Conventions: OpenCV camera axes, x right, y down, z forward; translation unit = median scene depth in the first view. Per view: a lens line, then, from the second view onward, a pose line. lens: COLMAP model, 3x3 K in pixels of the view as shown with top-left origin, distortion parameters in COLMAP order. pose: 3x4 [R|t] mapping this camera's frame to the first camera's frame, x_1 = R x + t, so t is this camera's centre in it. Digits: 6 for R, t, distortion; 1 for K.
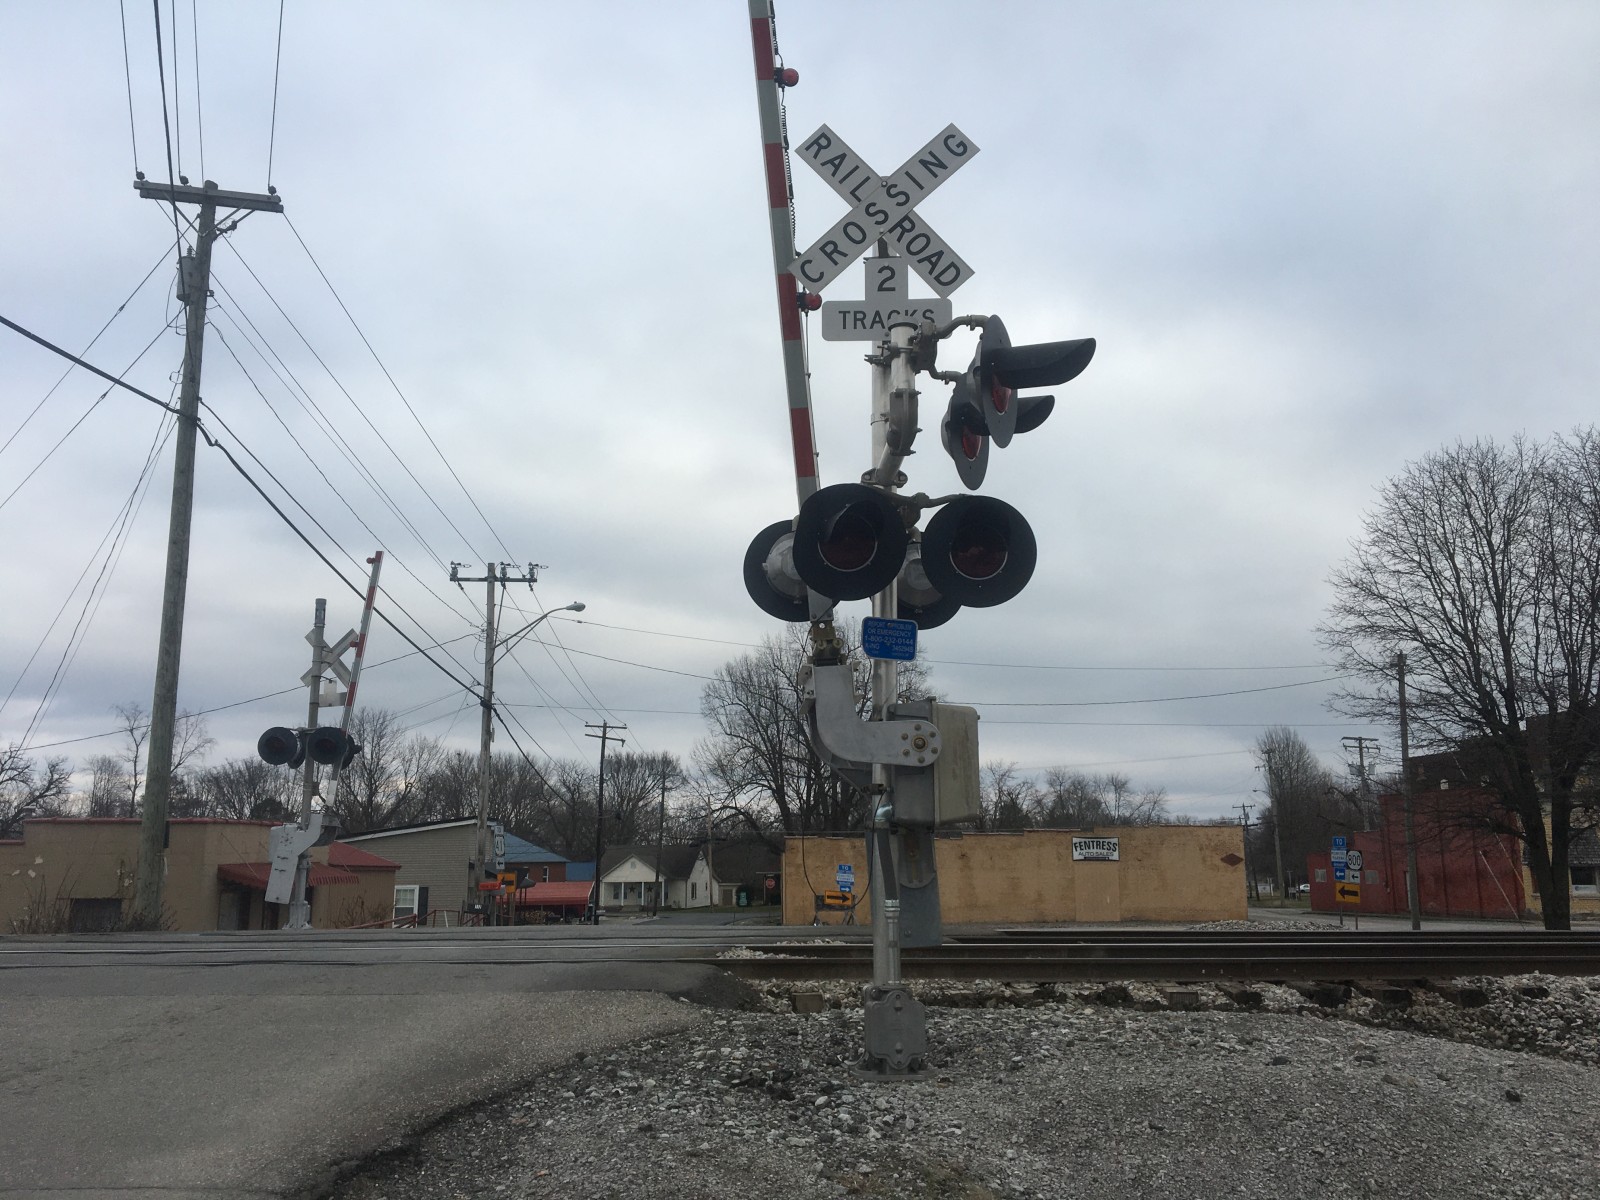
lens RADIAL K [[1360.4, 0, 800.0], [0, 1360.4, 600.0], [0, 0, 1]] dist [0.110778, -0.190352]
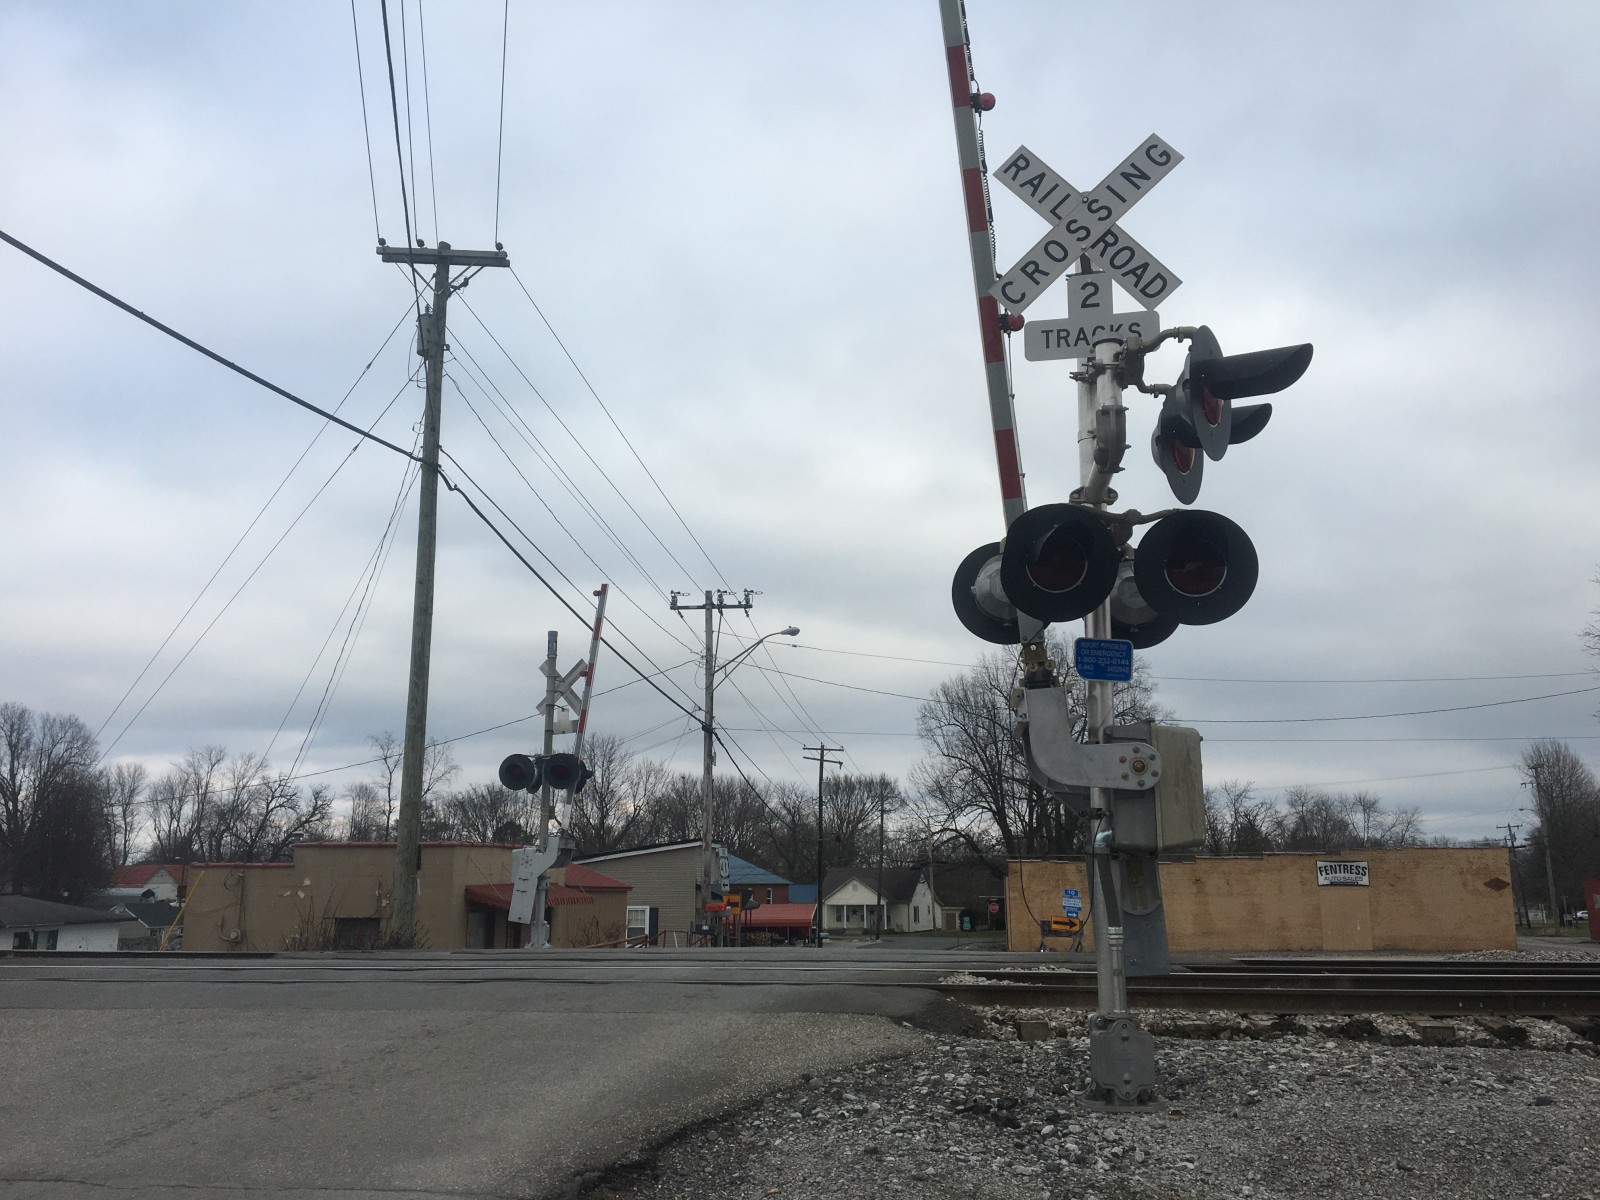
lens RADIAL K [[1365.5, 0, 798.6], [0, 1365.5, 591.2], [0, 0, 1]] dist [0.093898, -0.149406]
pose [[0.987297, -0.031457, -0.155739, 0.001049], [0.028112, 0.999325, -0.023633, -0.000947], [0.156377, 0.018955, 0.987516, -0.003309]]
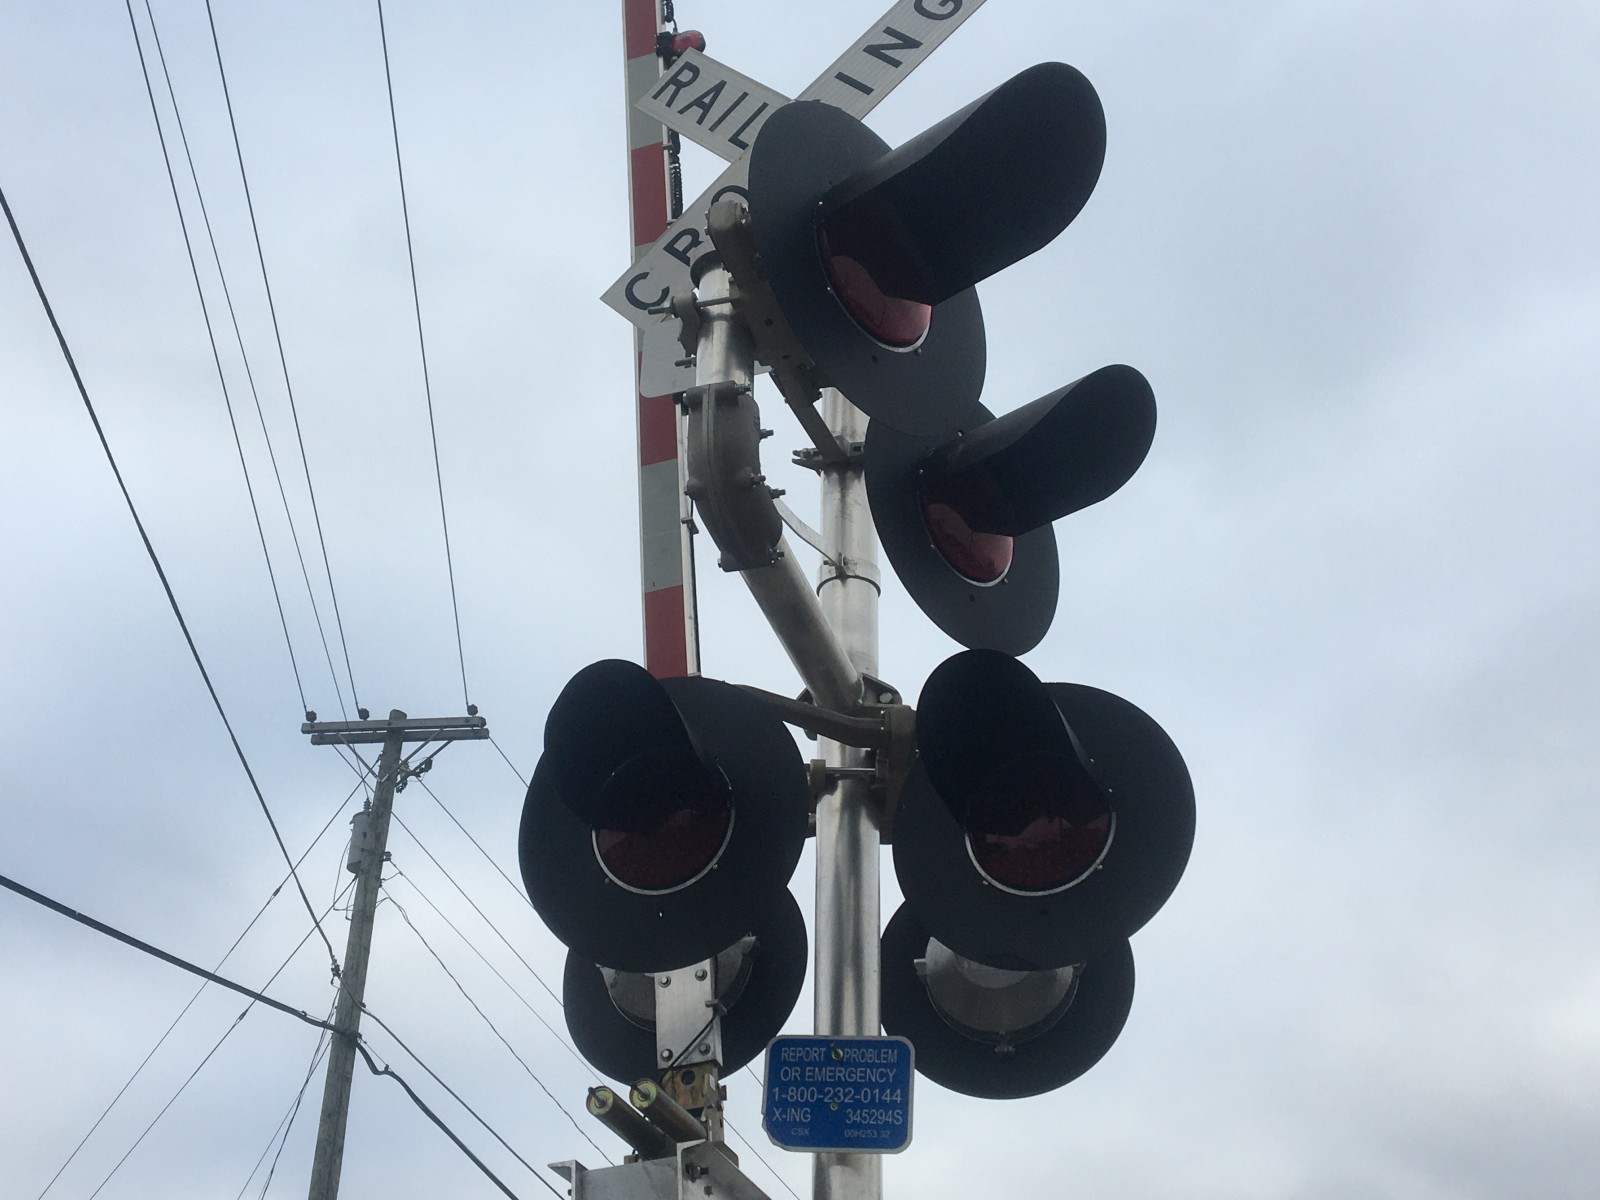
lens RADIAL K [[1861.2, 0, 800.0], [0, 1861.2, 600.0], [0, 0, 1]] dist [0.089810, -0.017863]
pose [[0.946855, -0.162398, -0.277657, 0.068813], [0.048916, 0.925852, -0.374707, 0.030136], [0.317921, 0.341212, 0.884591, 0.158174]]
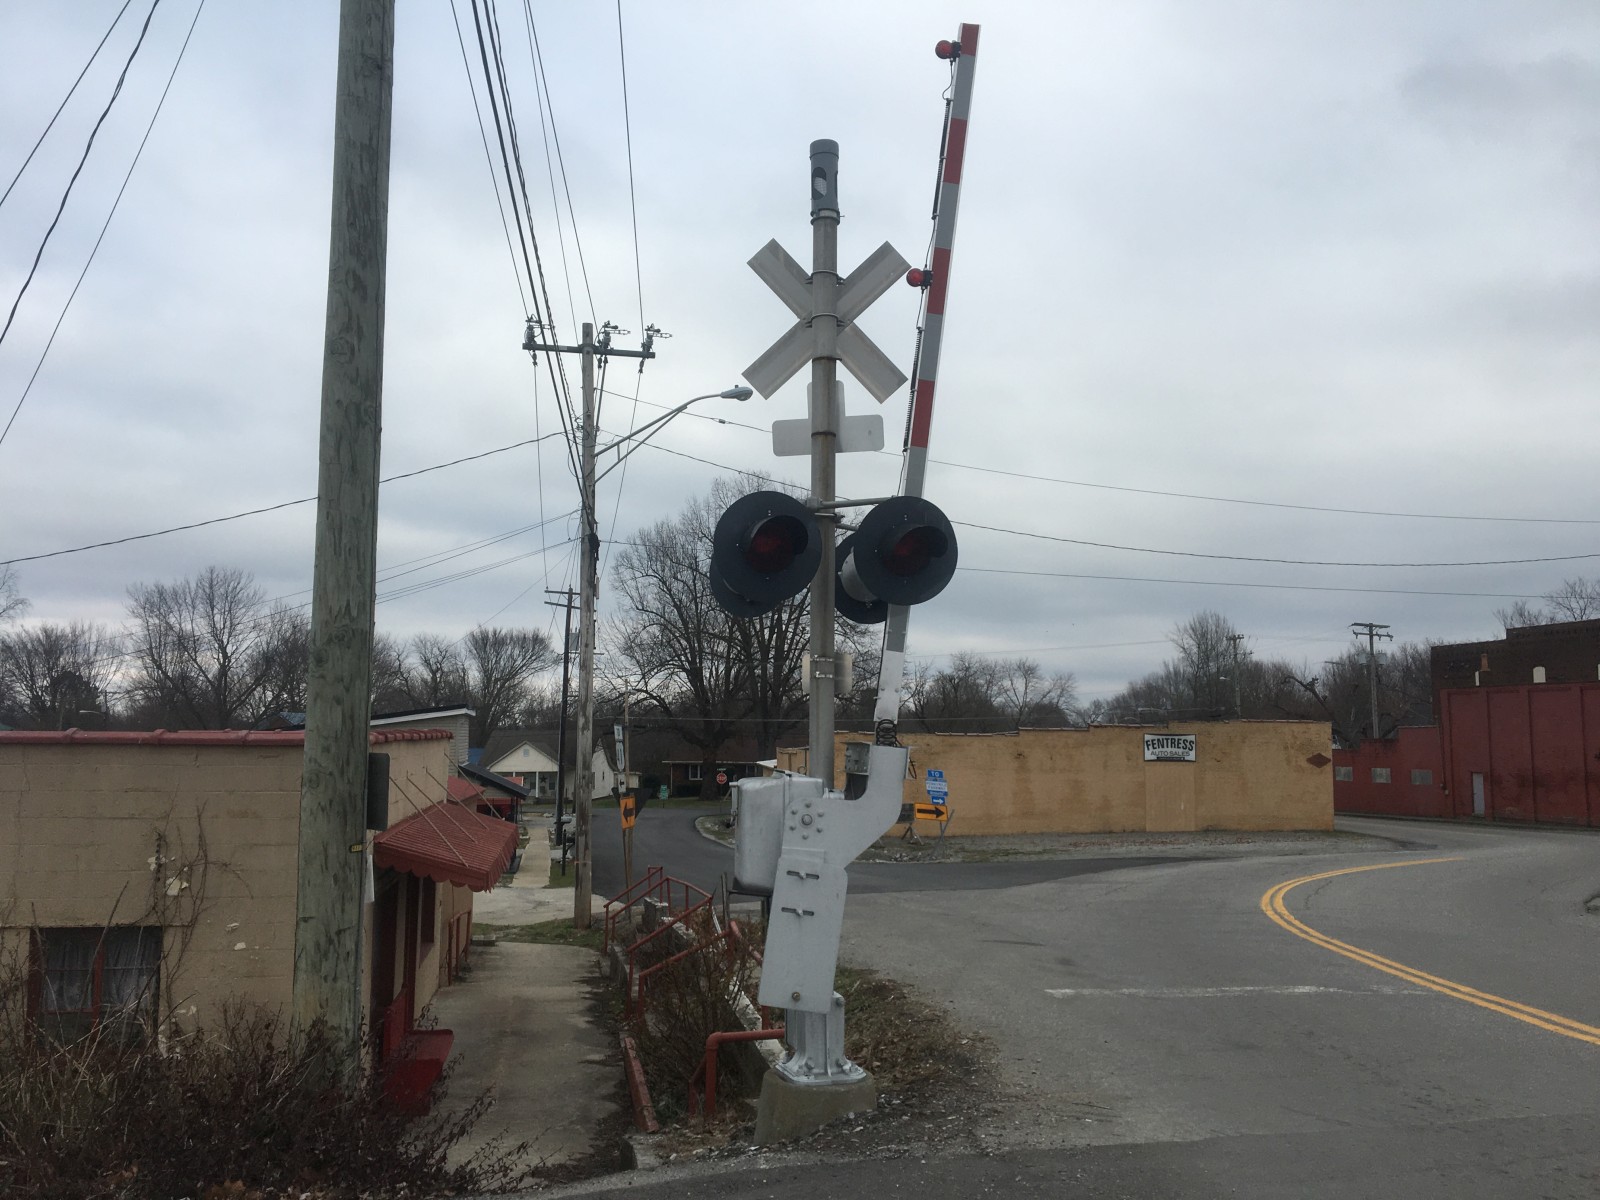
lens RADIAL K [[1348.9, 0, 795.7], [0, 1348.9, 608.6], [0, 0, 1]] dist [0.103167, -0.132780]
pose [[0.990432, 0.020390, 0.136488, -0.365015], [-0.032798, 0.995466, 0.089287, 0.079375], [-0.134049, -0.092909, 0.986610, 0.584343]]
